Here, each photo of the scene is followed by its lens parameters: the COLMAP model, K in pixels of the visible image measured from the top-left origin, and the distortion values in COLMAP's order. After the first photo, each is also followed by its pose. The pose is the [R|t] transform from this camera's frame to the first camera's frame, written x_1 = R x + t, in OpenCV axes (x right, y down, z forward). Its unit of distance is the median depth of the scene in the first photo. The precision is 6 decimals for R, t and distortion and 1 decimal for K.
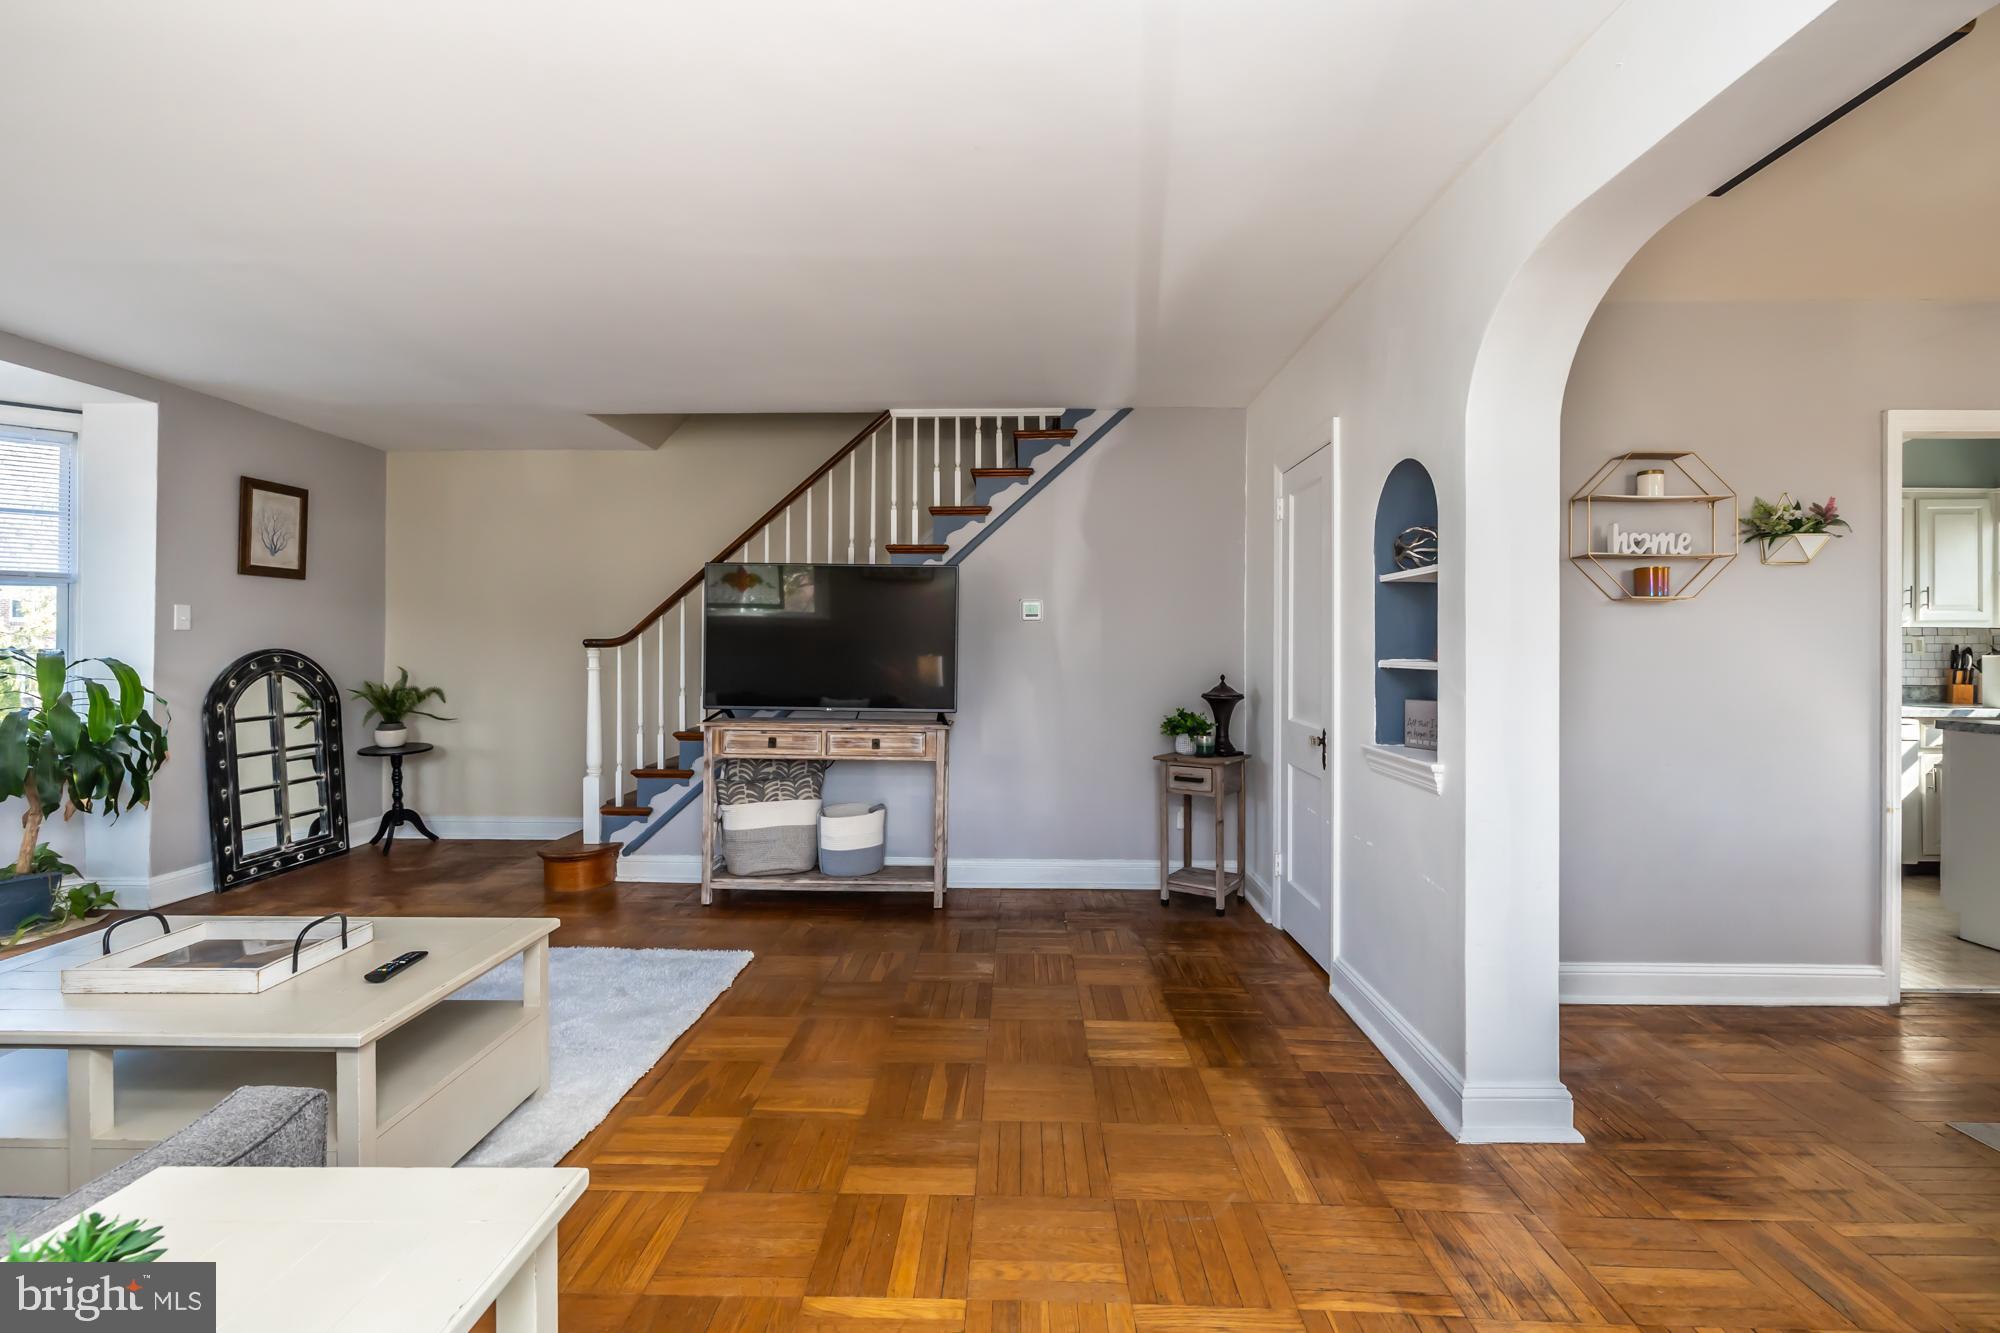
lens RADIAL K [[861.1, 0, 1006.1], [0, 861.1, 642.4], [0, 0, 1]] dist [0.001795, 0.000276]
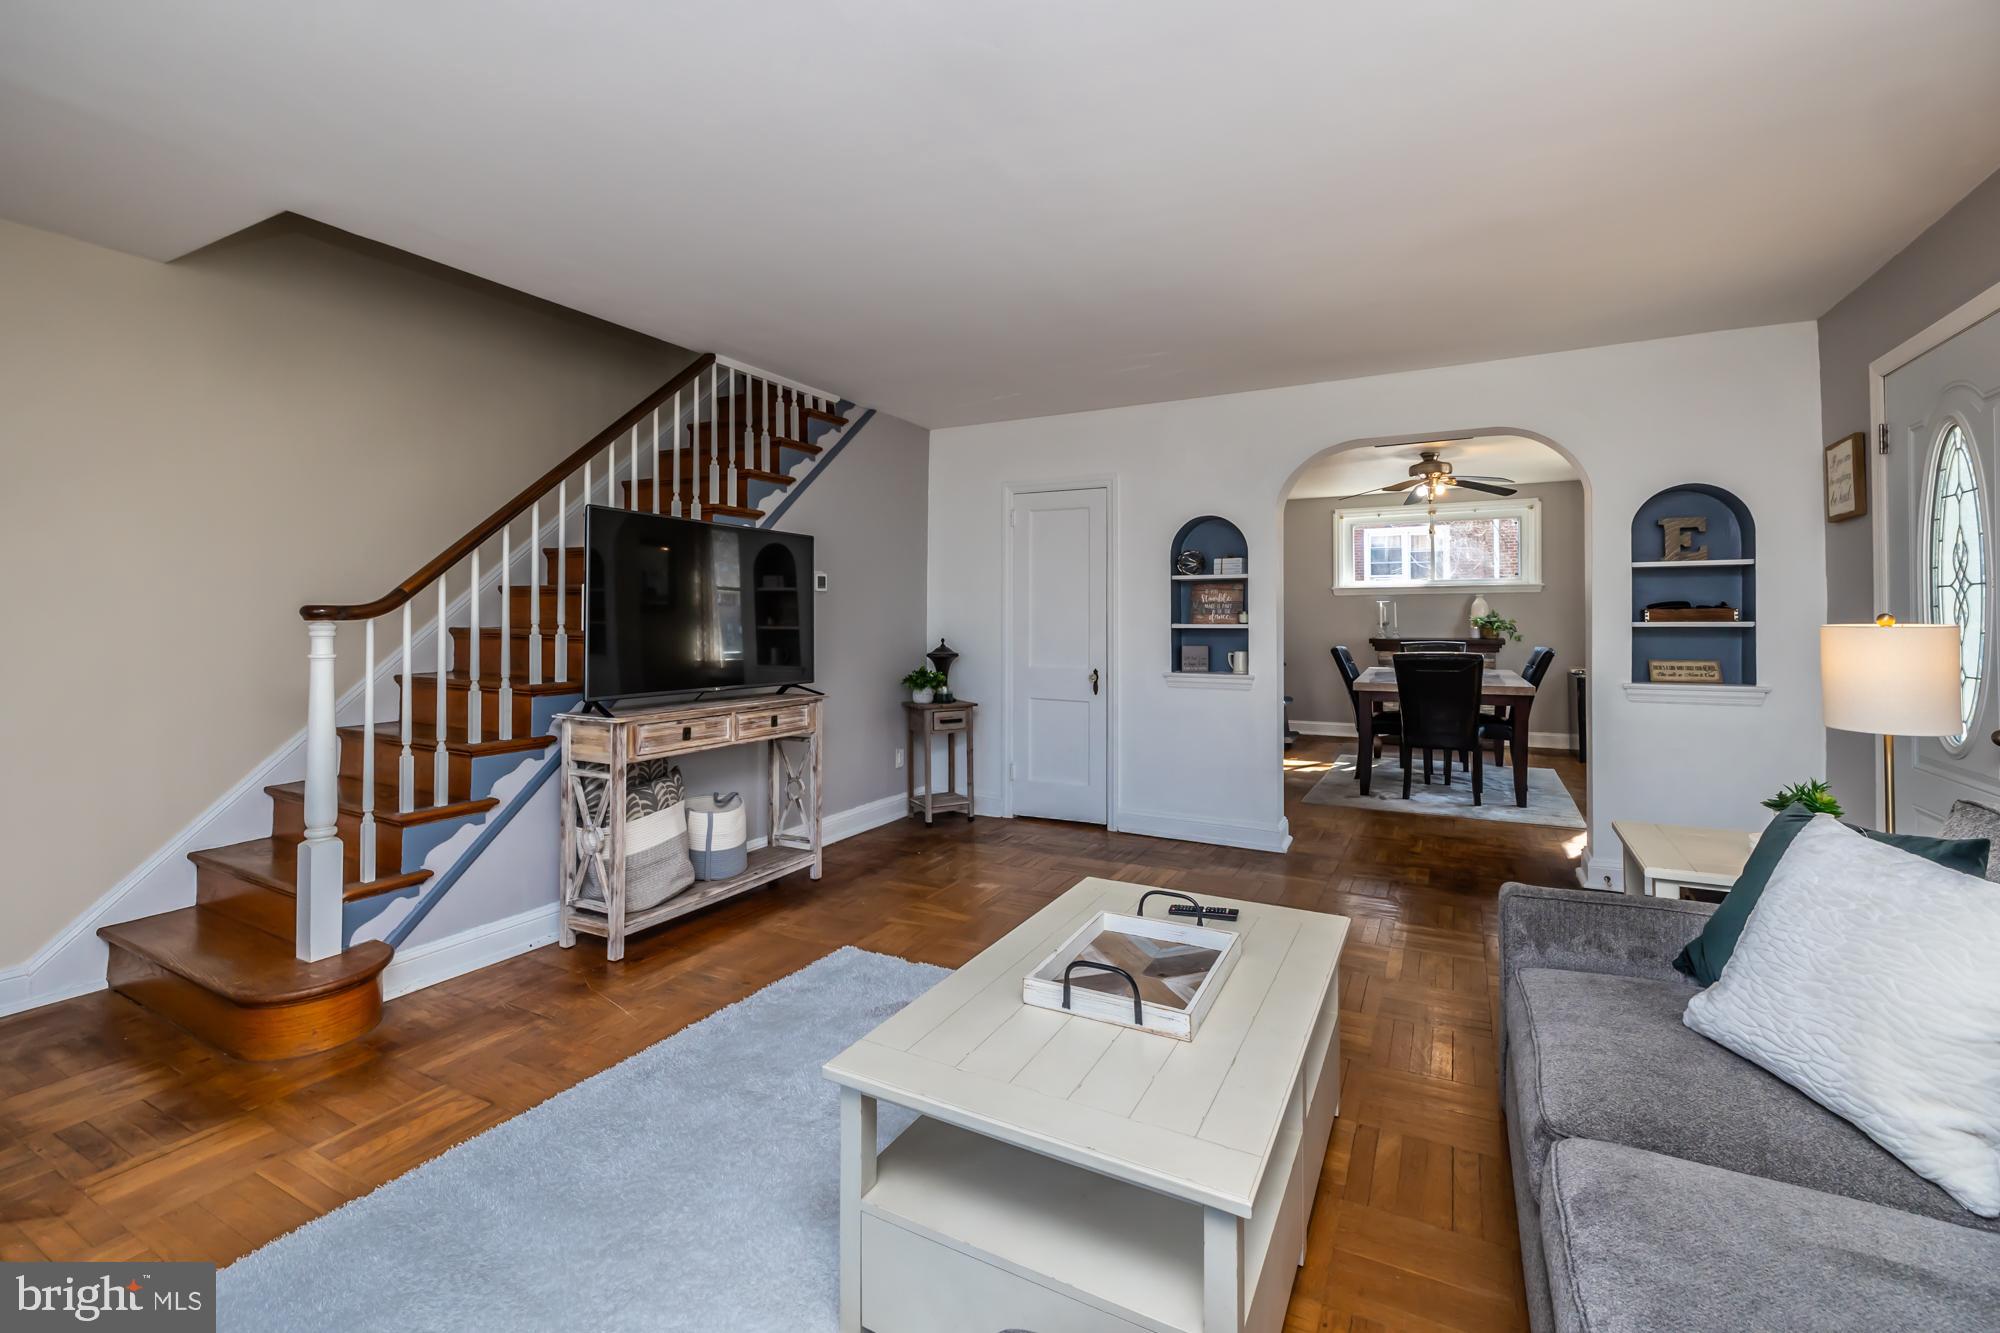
lens RADIAL K [[852.0, 0, 1005.9], [0, 852.0, 600.6], [0, 0, 1]] dist [-0.000392, -0.000039]
pose [[0.448366, 0.013794, 0.893743, -0.793125], [-0.002489, 0.999896, -0.014184, -0.000433], [-0.893846, 0.004135, 0.448354, 0.330084]]
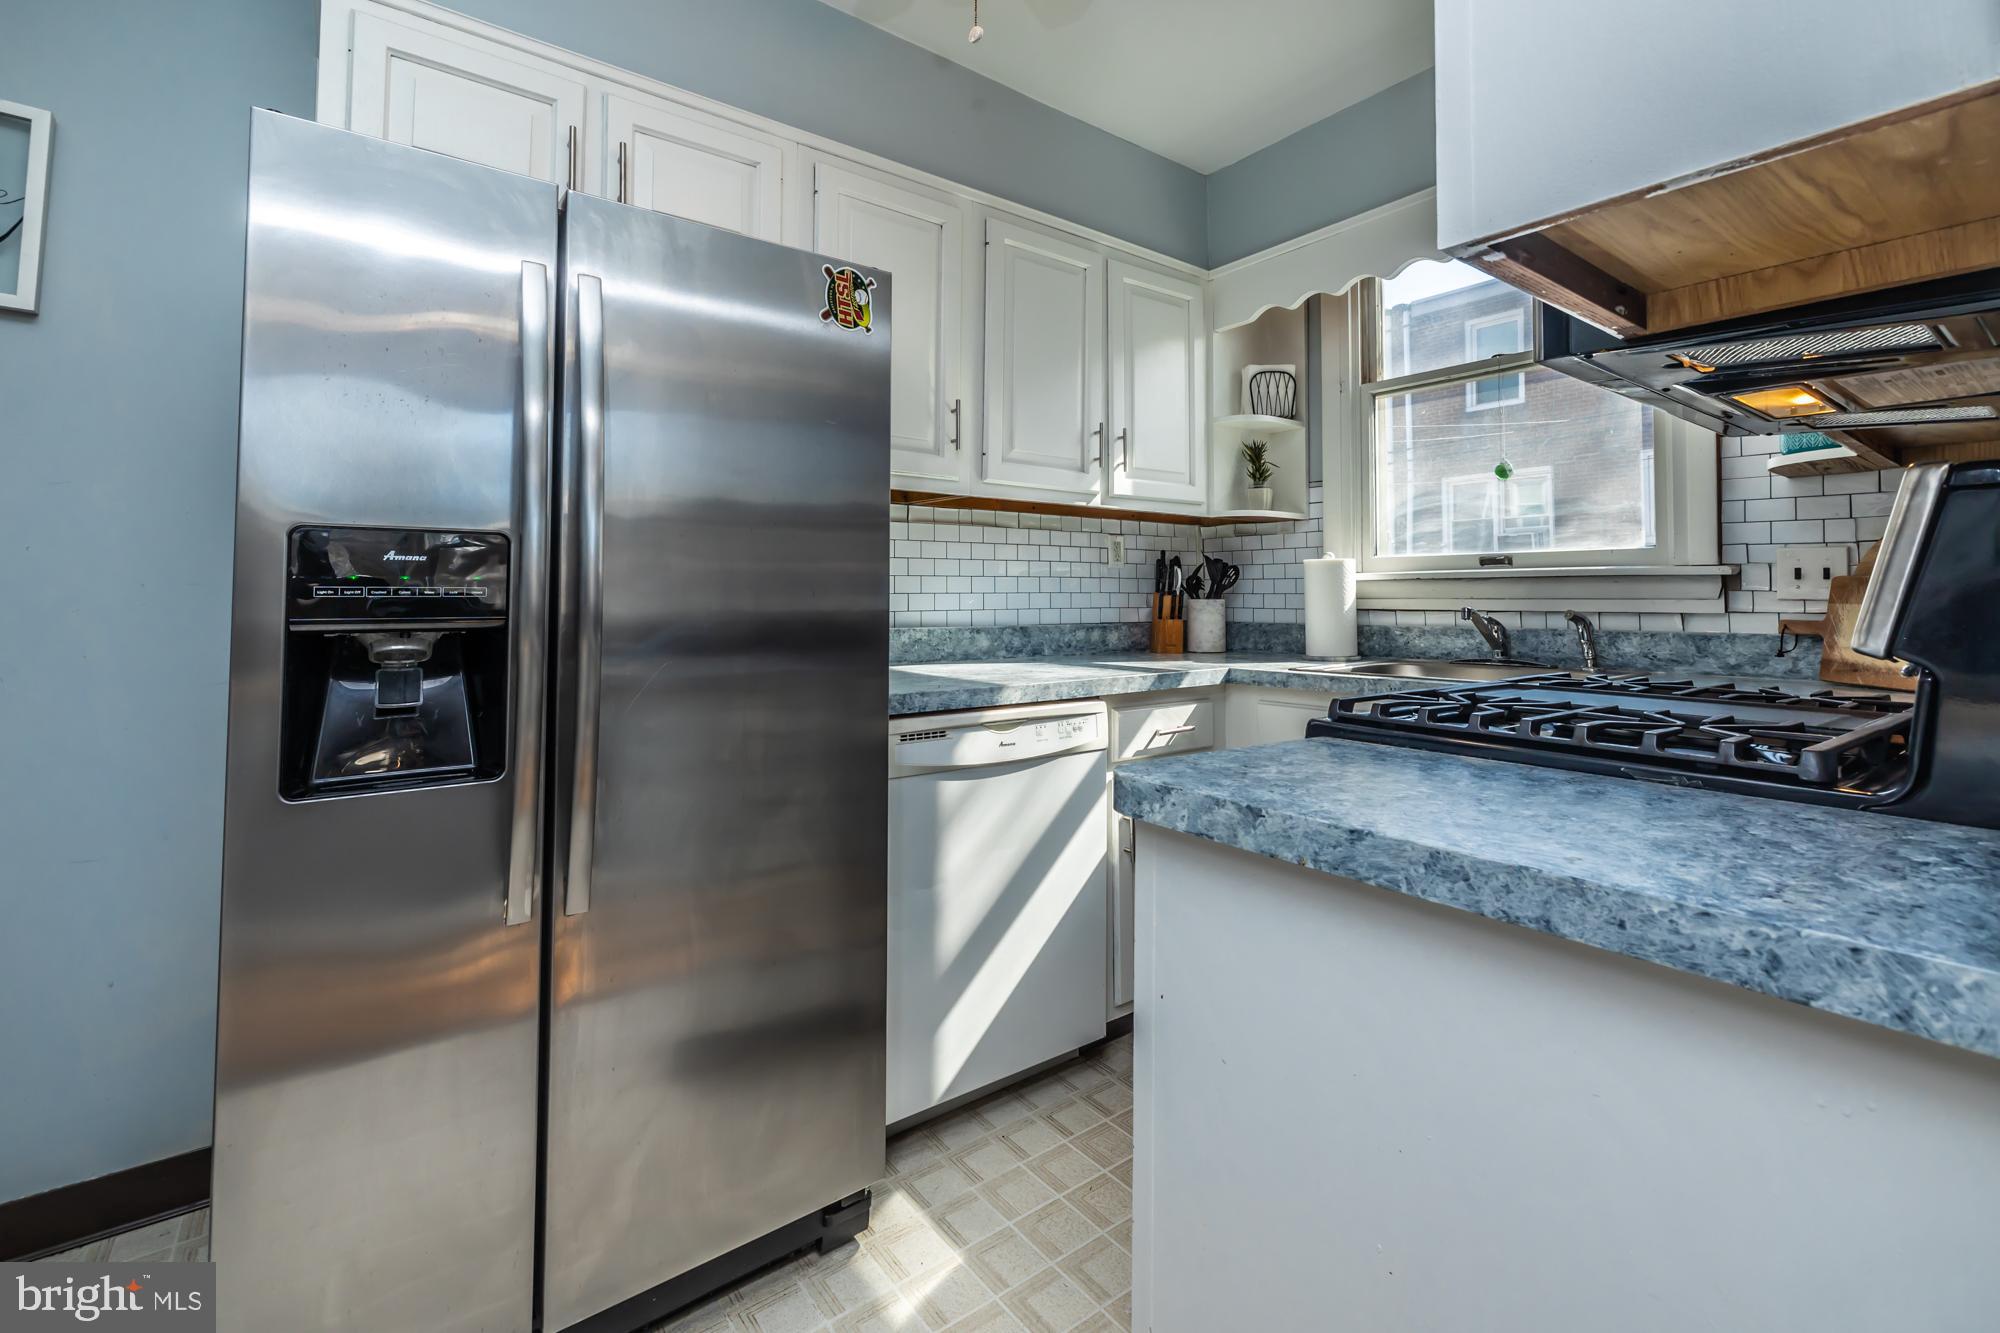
lens RADIAL K [[876.7, 0, 1003.3], [0, 876.7, 564.7], [0, 0, 1]] dist [-0.000360, 0.000058]
pose [[0.793433, 0.017950, 0.608393, 0.776275], [-0.000362, 0.999579, -0.029019, 0.033943], [-0.608658, 0.022804, 0.793105, 0.706116]]
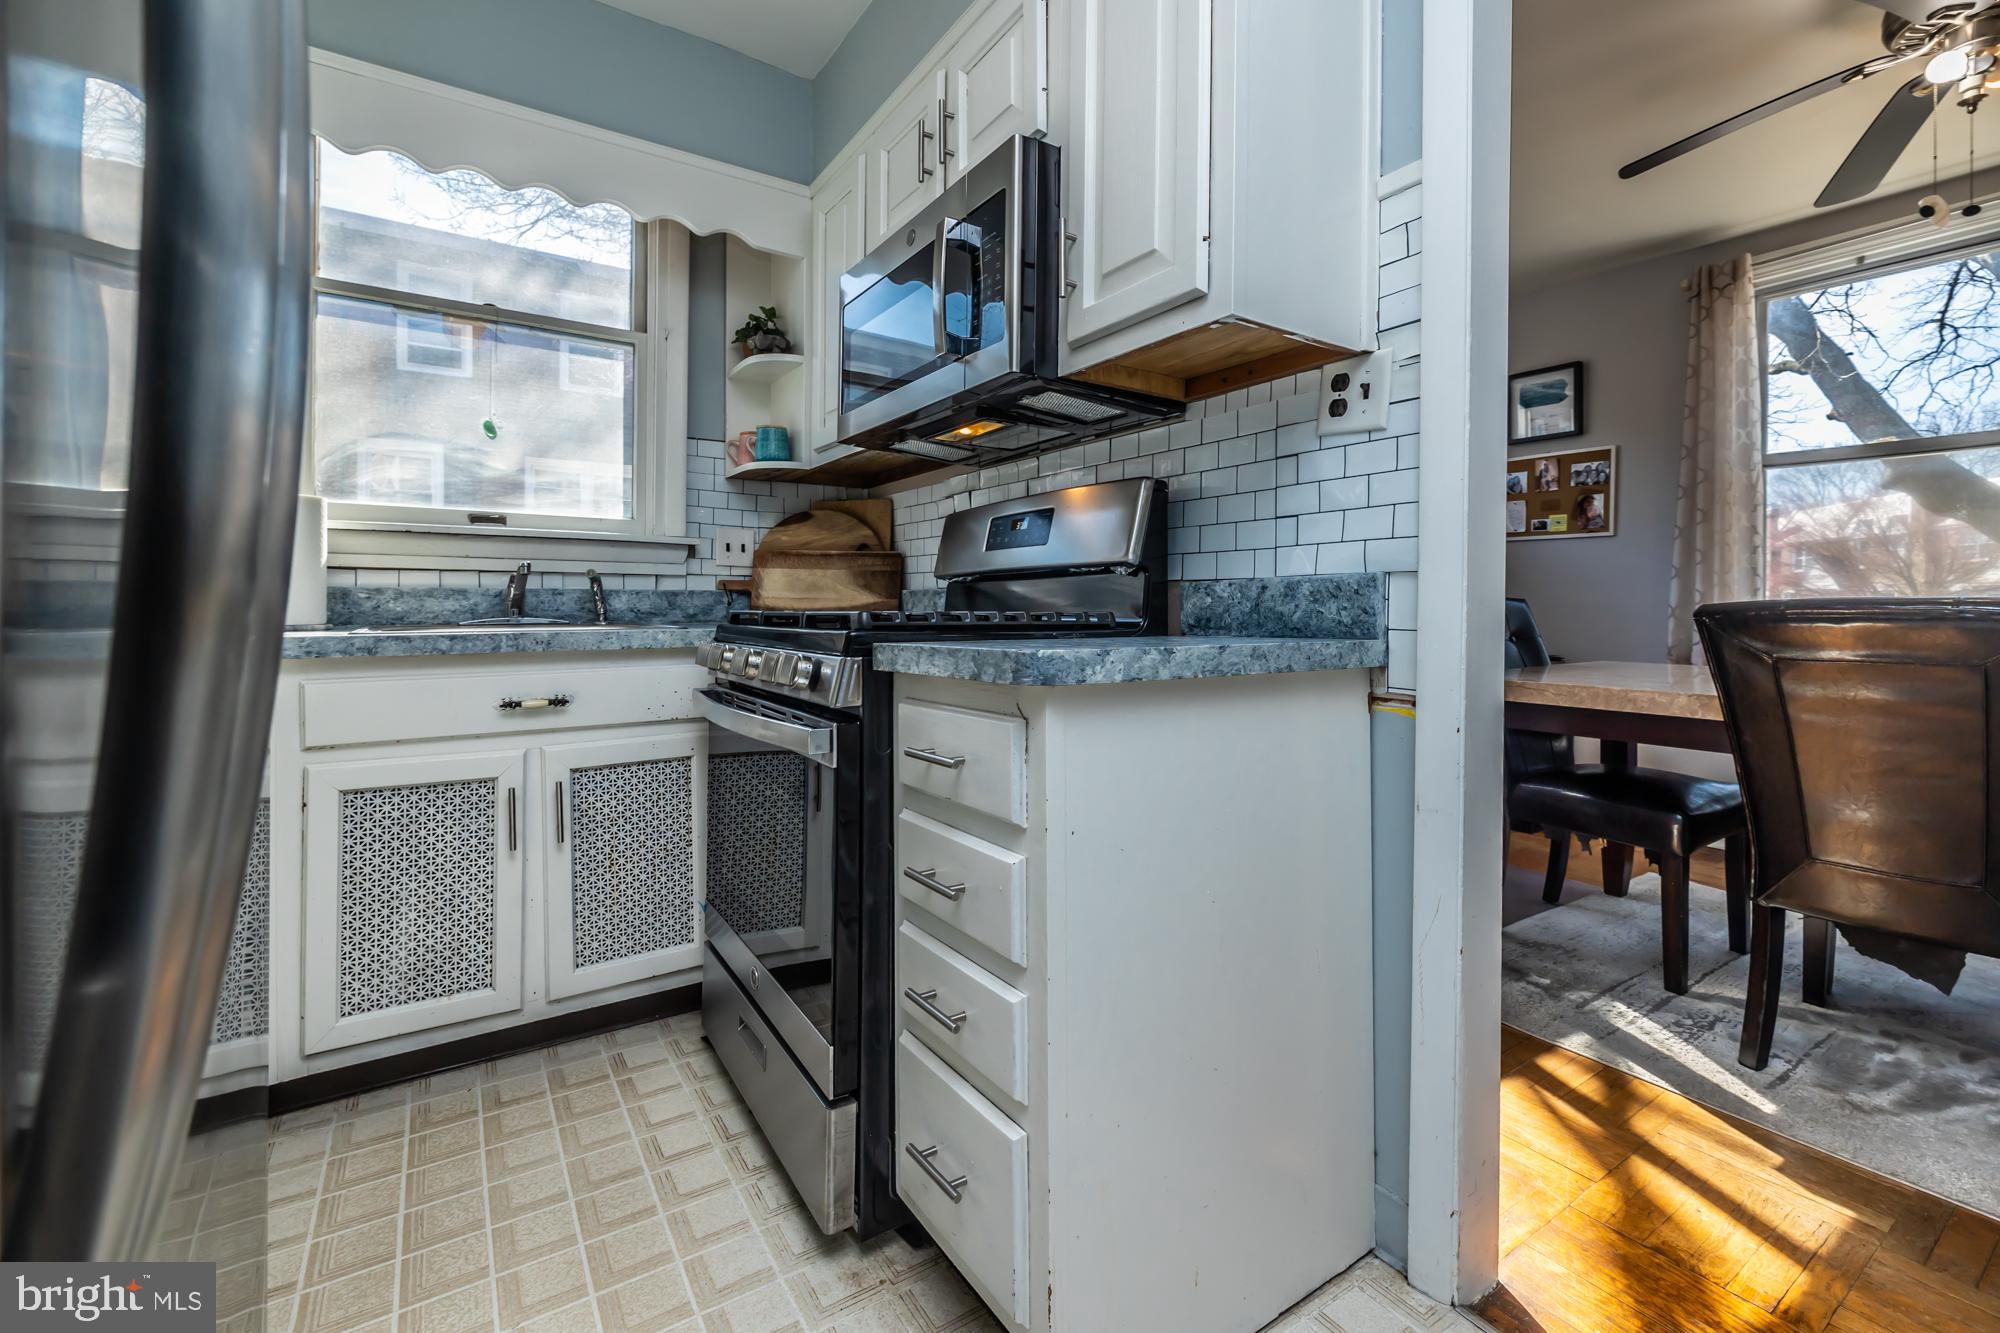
lens RADIAL K [[871.1, 0, 999.6], [0, 871.1, 612.6], [0, 0, 1]] dist [-0.000265, -0.000079]
pose [[-0.561319, -0.008592, 0.827555, 0.746551], [-0.010368, 0.999941, 0.003349, 0.067049], [-0.827535, -0.006700, -0.561374, 0.994510]]
